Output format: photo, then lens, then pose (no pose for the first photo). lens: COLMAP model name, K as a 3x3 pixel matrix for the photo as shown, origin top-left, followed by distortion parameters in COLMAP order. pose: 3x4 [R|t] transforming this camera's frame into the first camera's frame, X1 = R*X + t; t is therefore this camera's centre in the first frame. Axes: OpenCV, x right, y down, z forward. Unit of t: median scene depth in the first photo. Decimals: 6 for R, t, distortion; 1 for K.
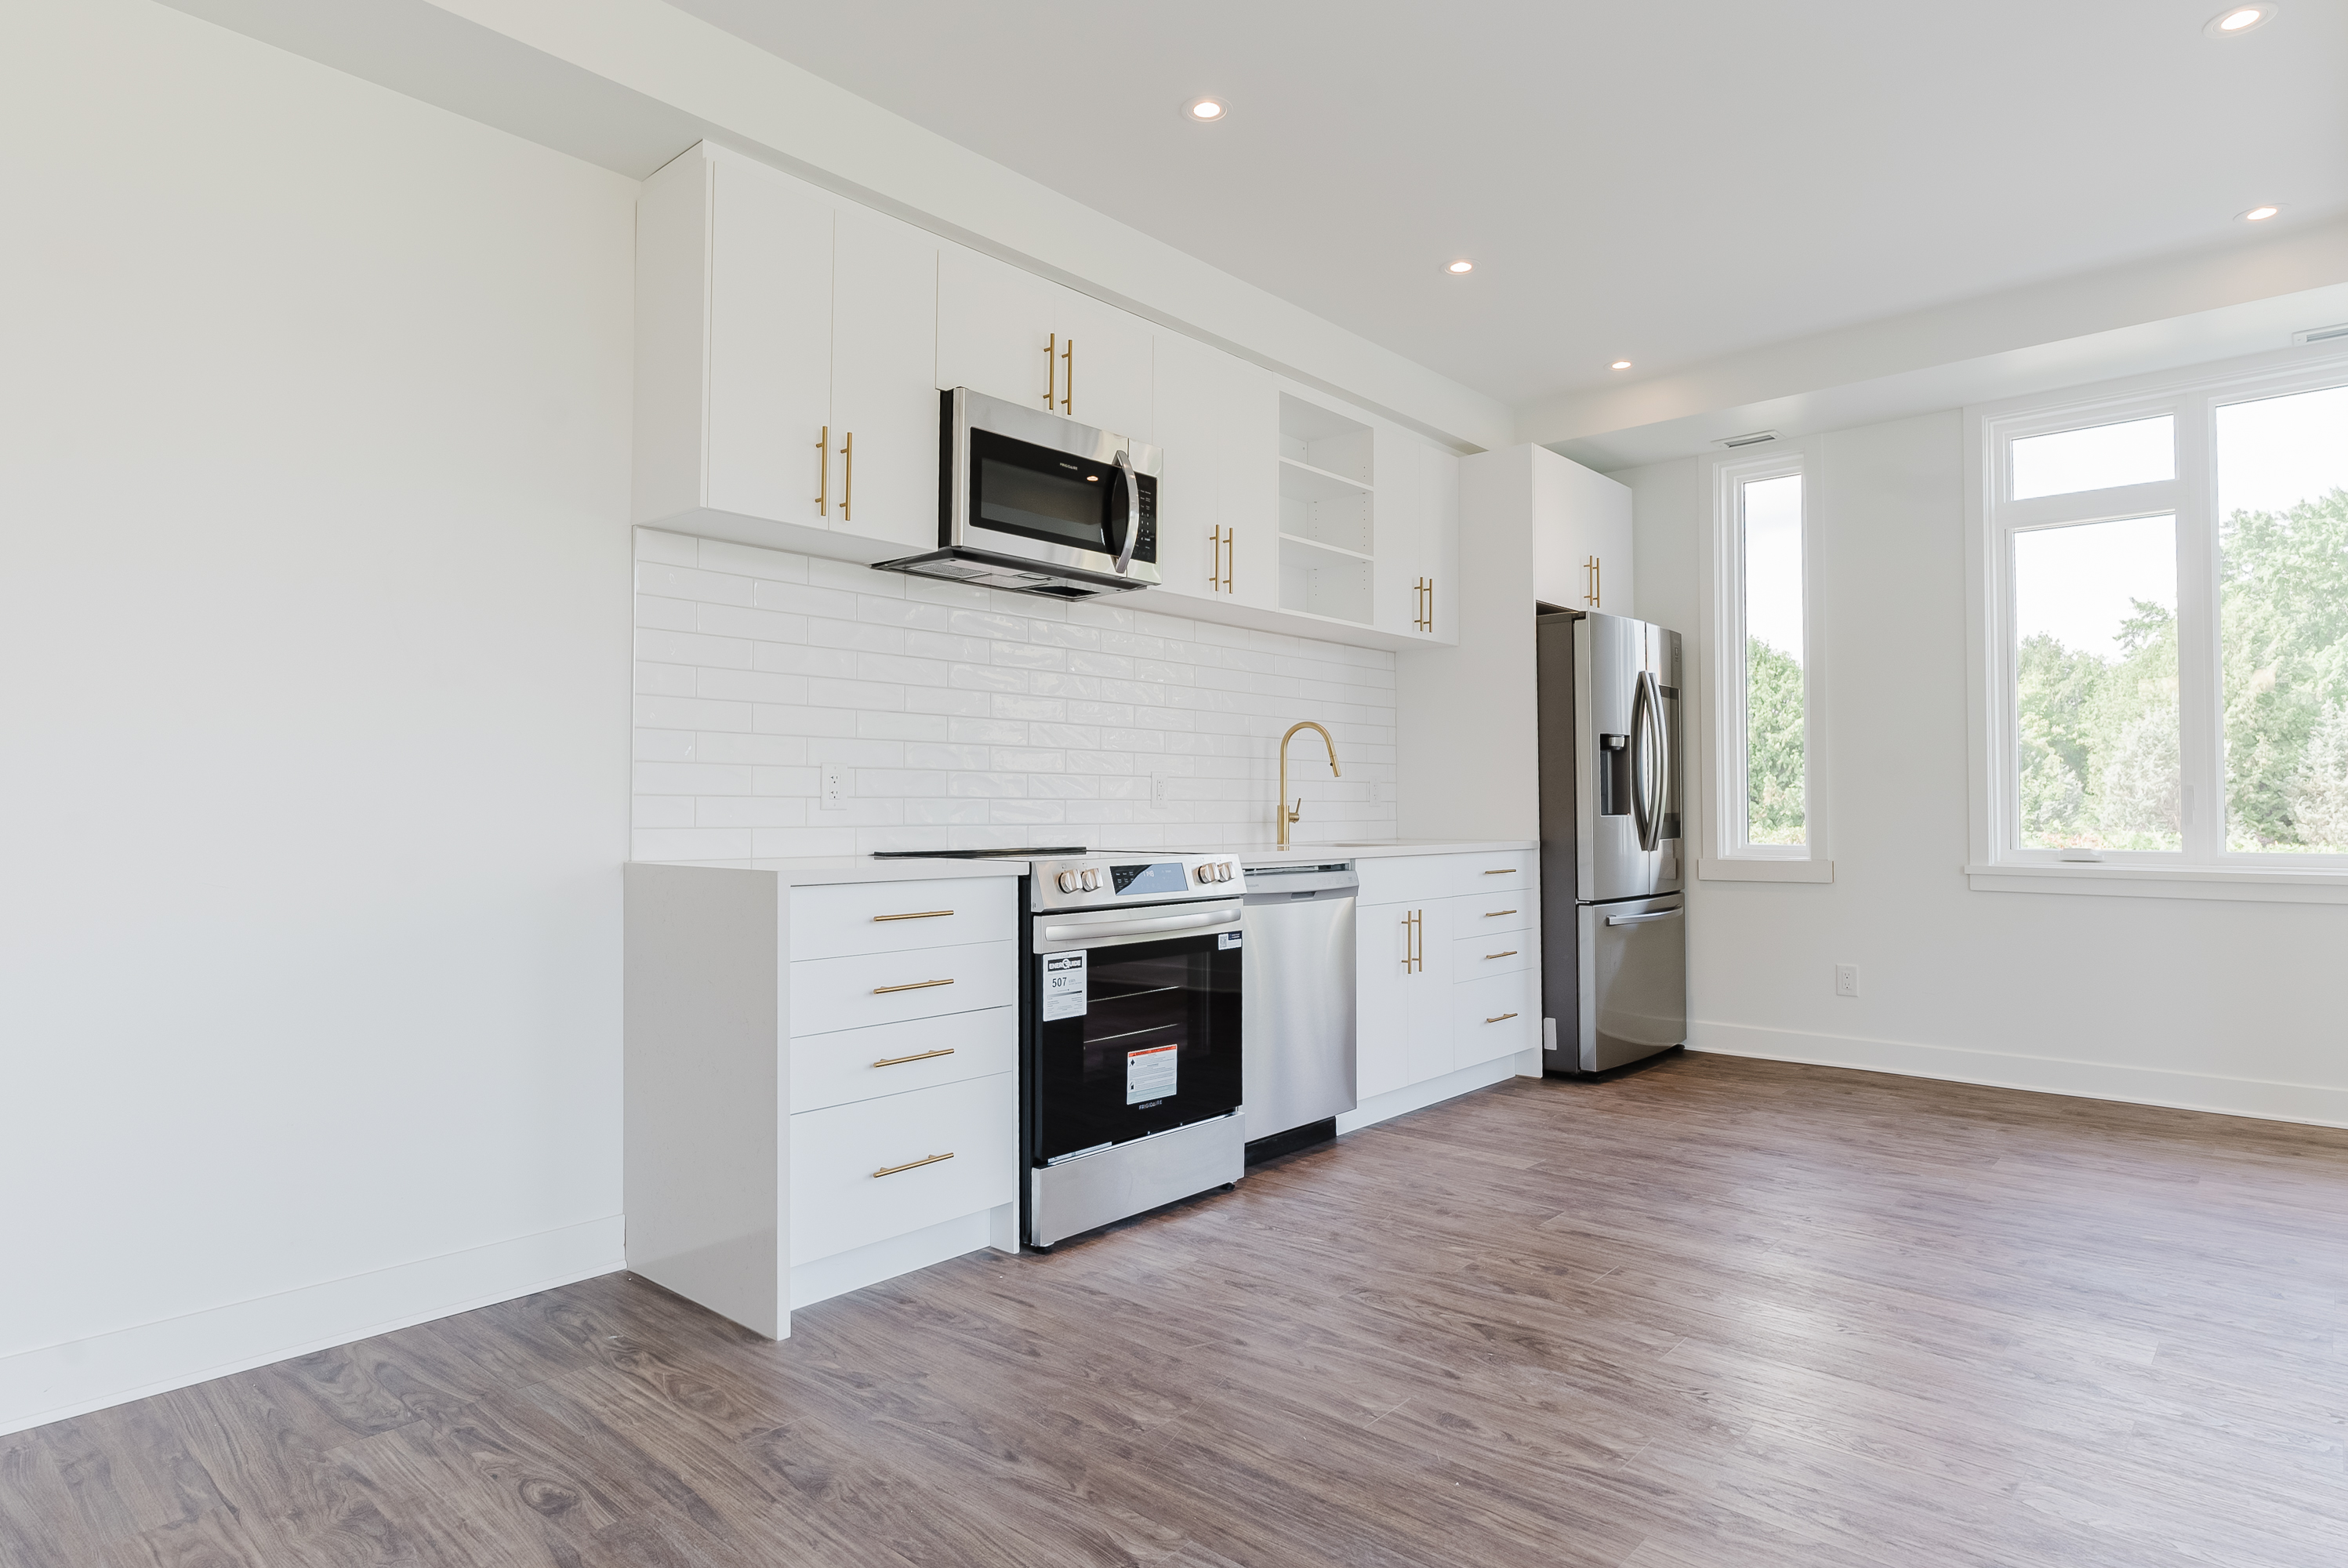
lens RADIAL K [[1309.7, 0, 1174.0], [0, 1309.7, 784.0], [0, 0, 1]] dist [-0.002818, 0.000371]
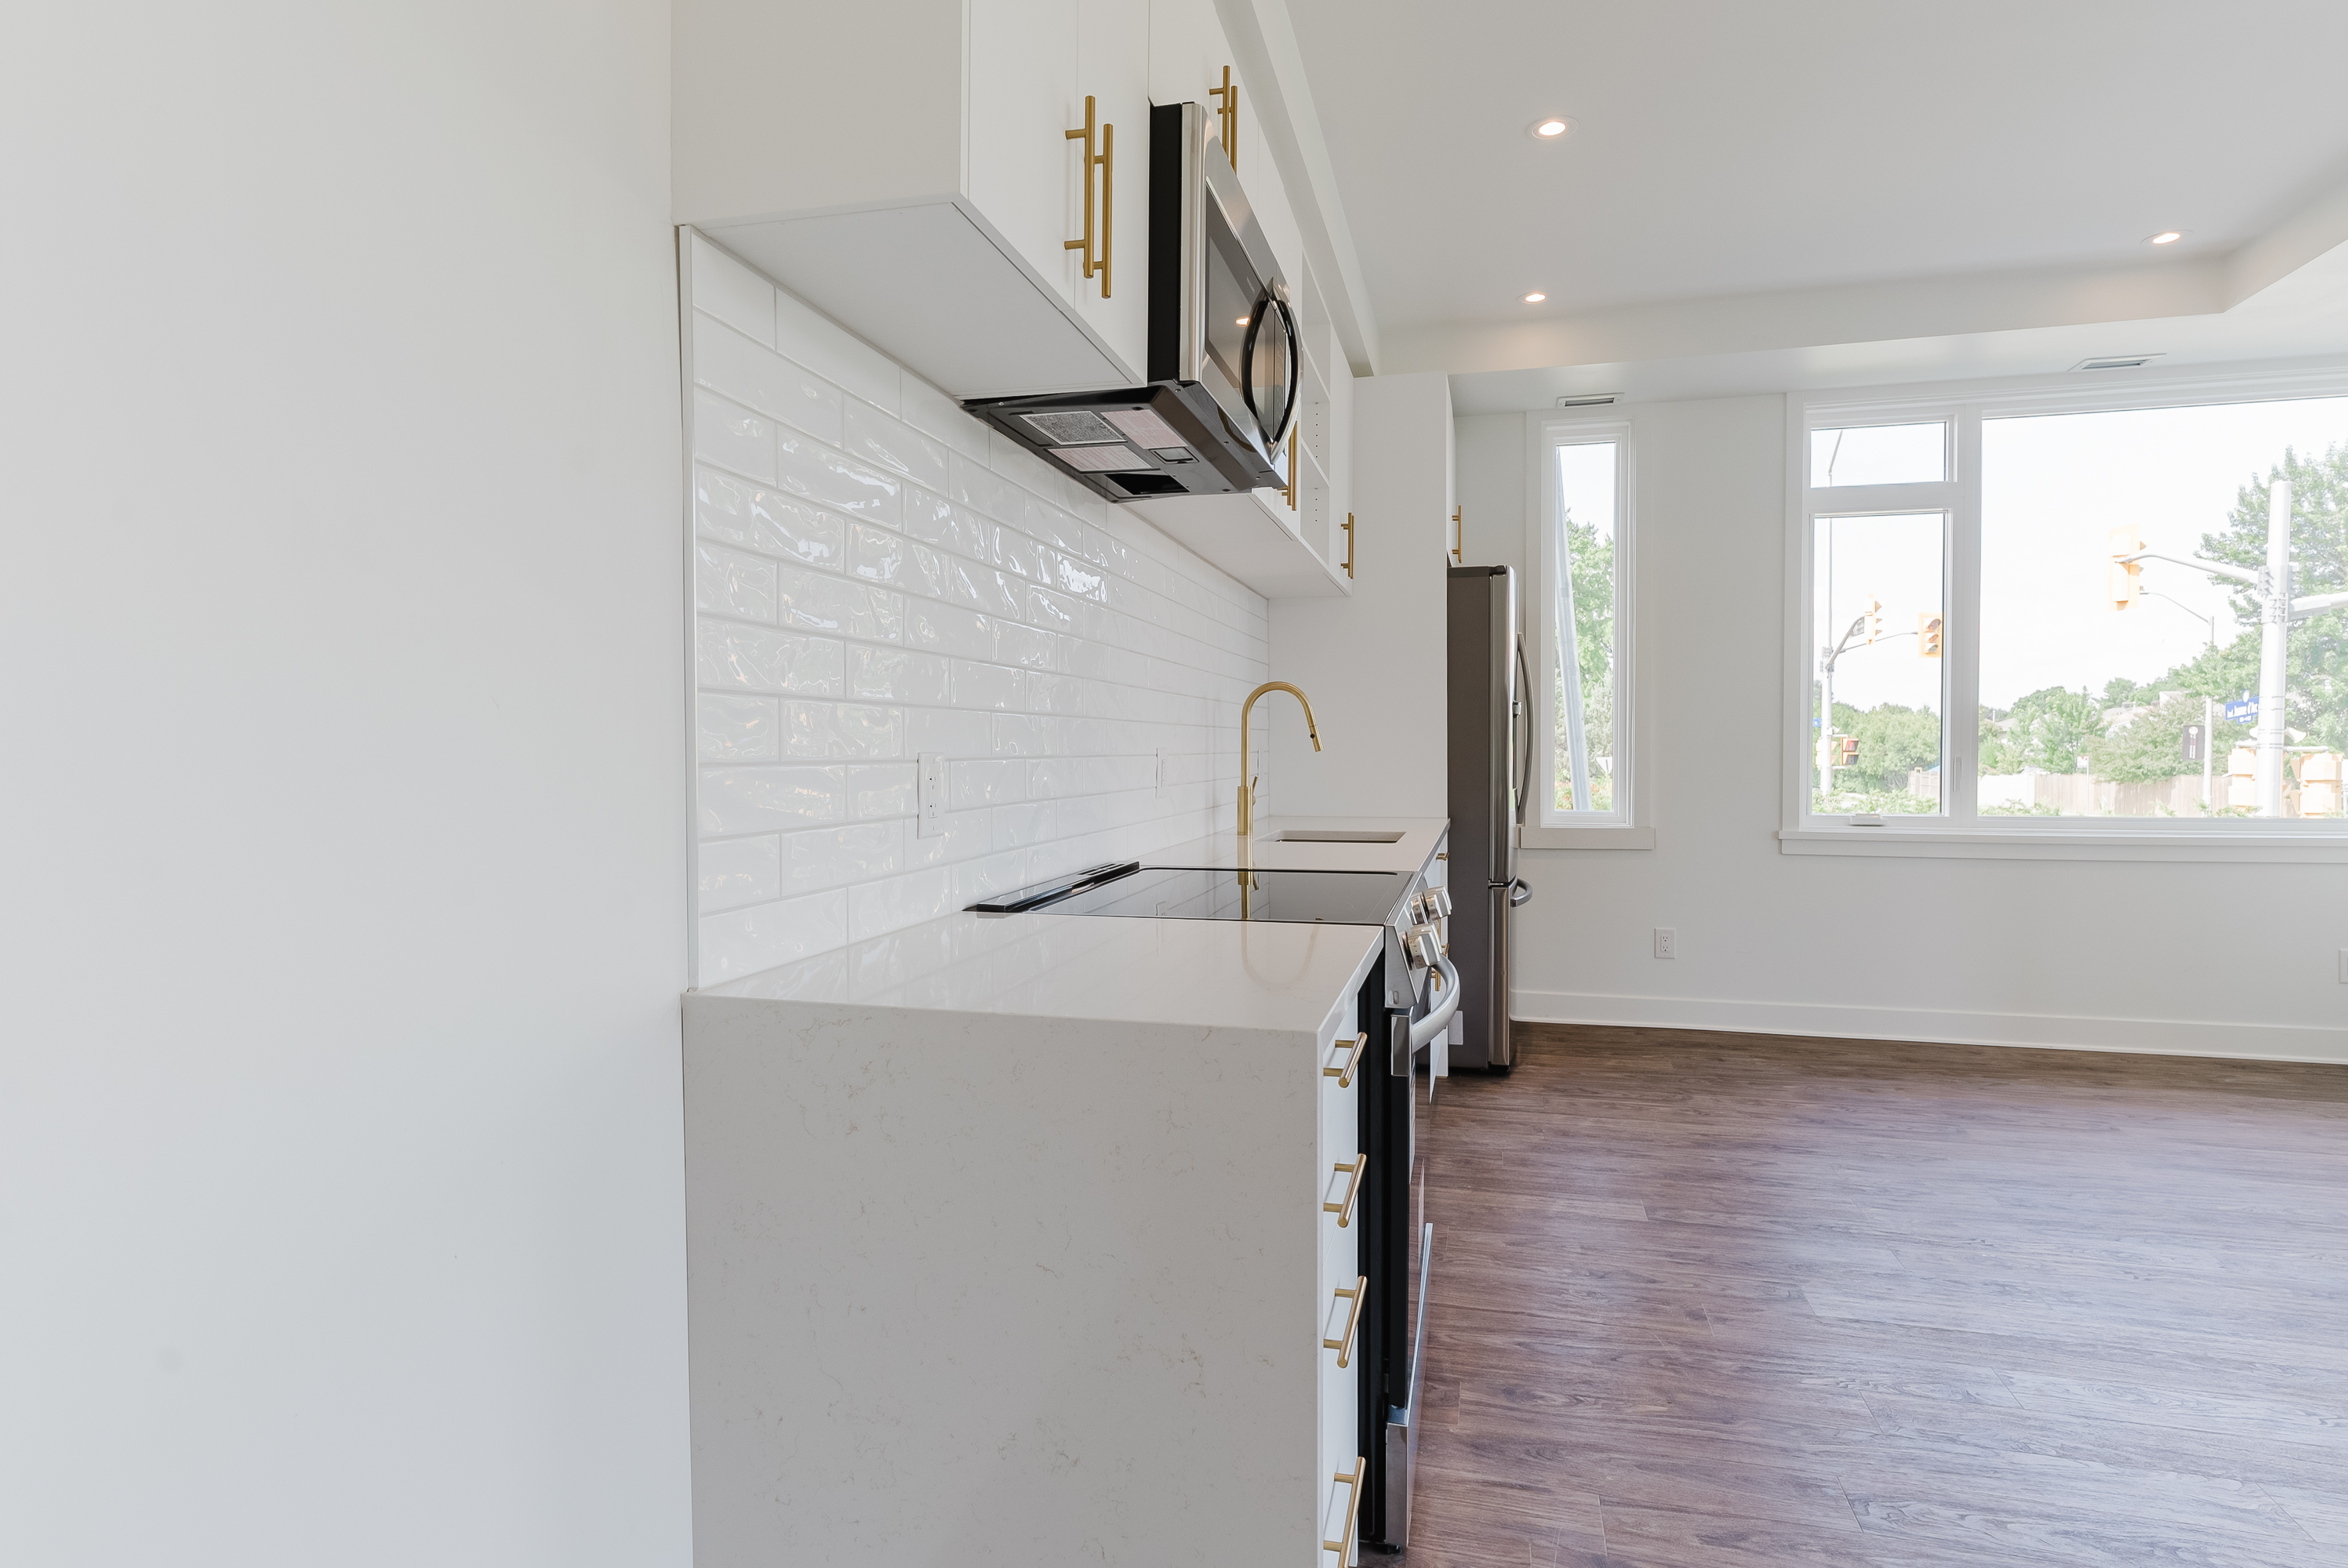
lens RADIAL K [[1224.4, 0, 1174.0], [0, 1224.4, 784.0], [0, 0, 1]] dist [-0.000617, 0.000934]
pose [[0.890034, -0.015199, 0.455640, -0.381844], [-0.007961, 0.998774, 0.048868, -0.027525], [-0.455824, -0.047122, 0.888822, 0.463676]]
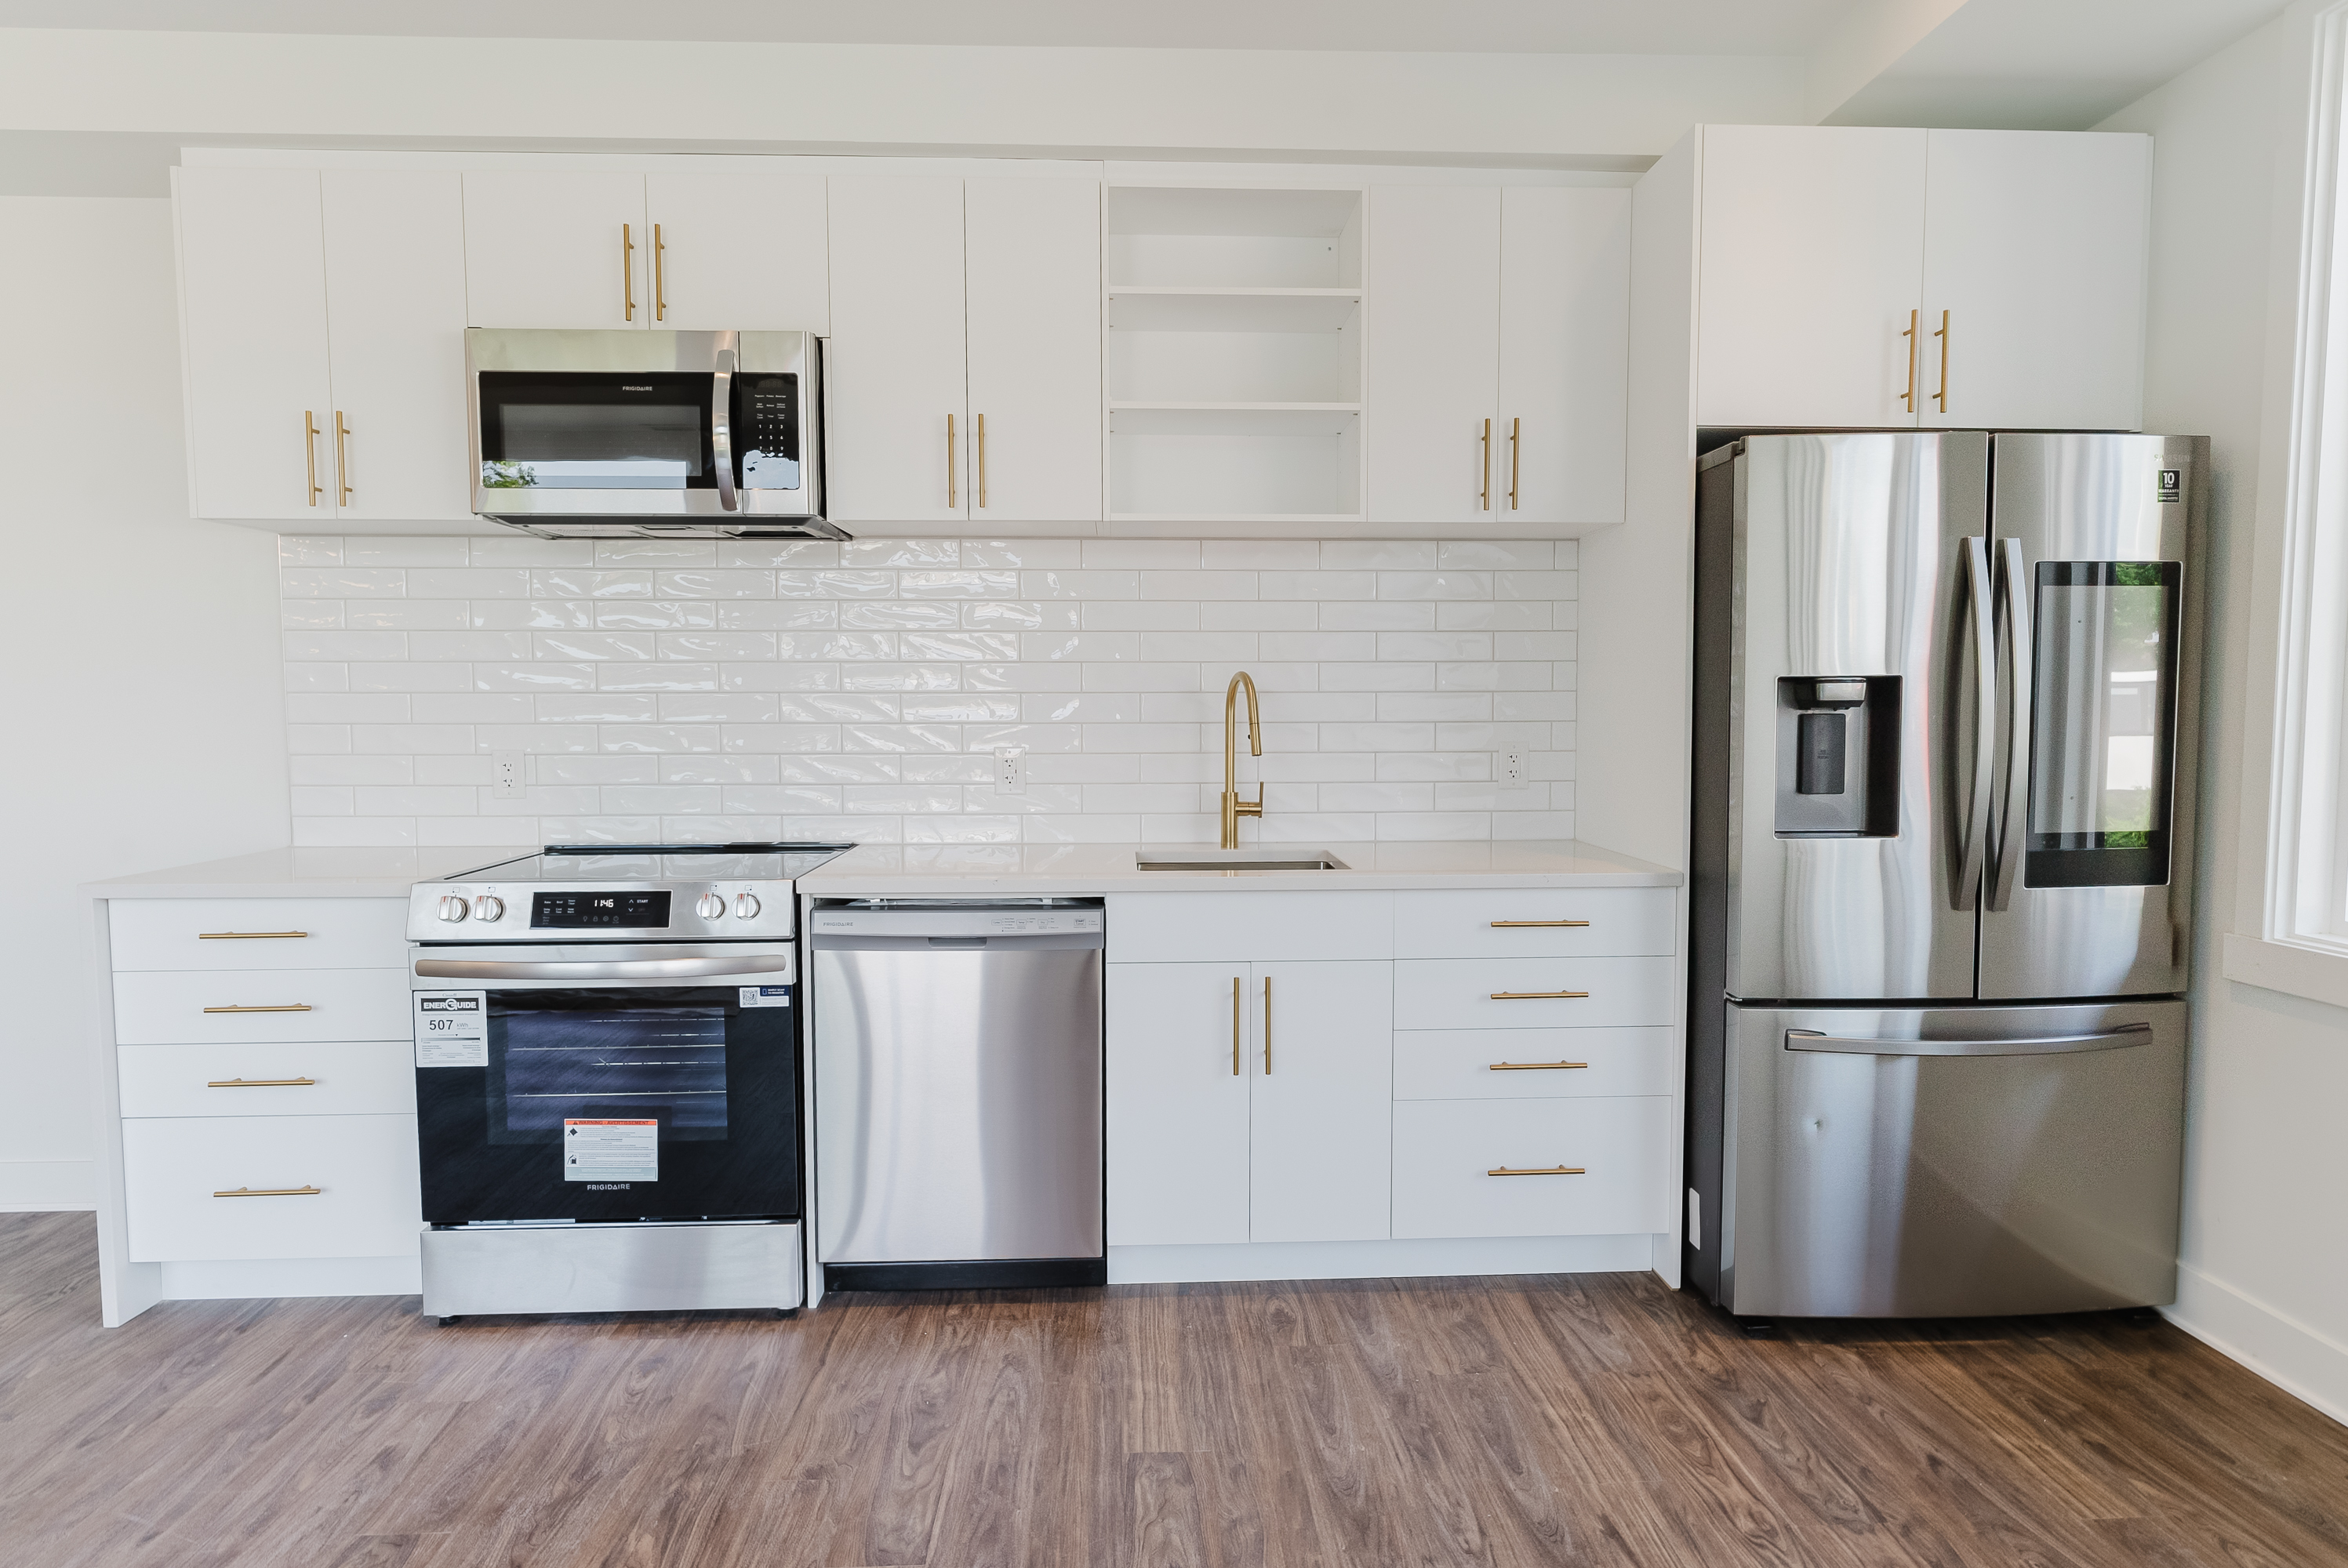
lens RADIAL K [[1262.4, 0, 1174.0], [0, 1262.4, 784.0], [0, 0, 1]] dist [-0.000912, 0.000019]
pose [[0.693794, 0.047534, -0.718604, 0.706163], [0.015029, 0.996647, 0.080435, -0.055073], [0.720017, -0.066605, 0.690753, 0.668209]]
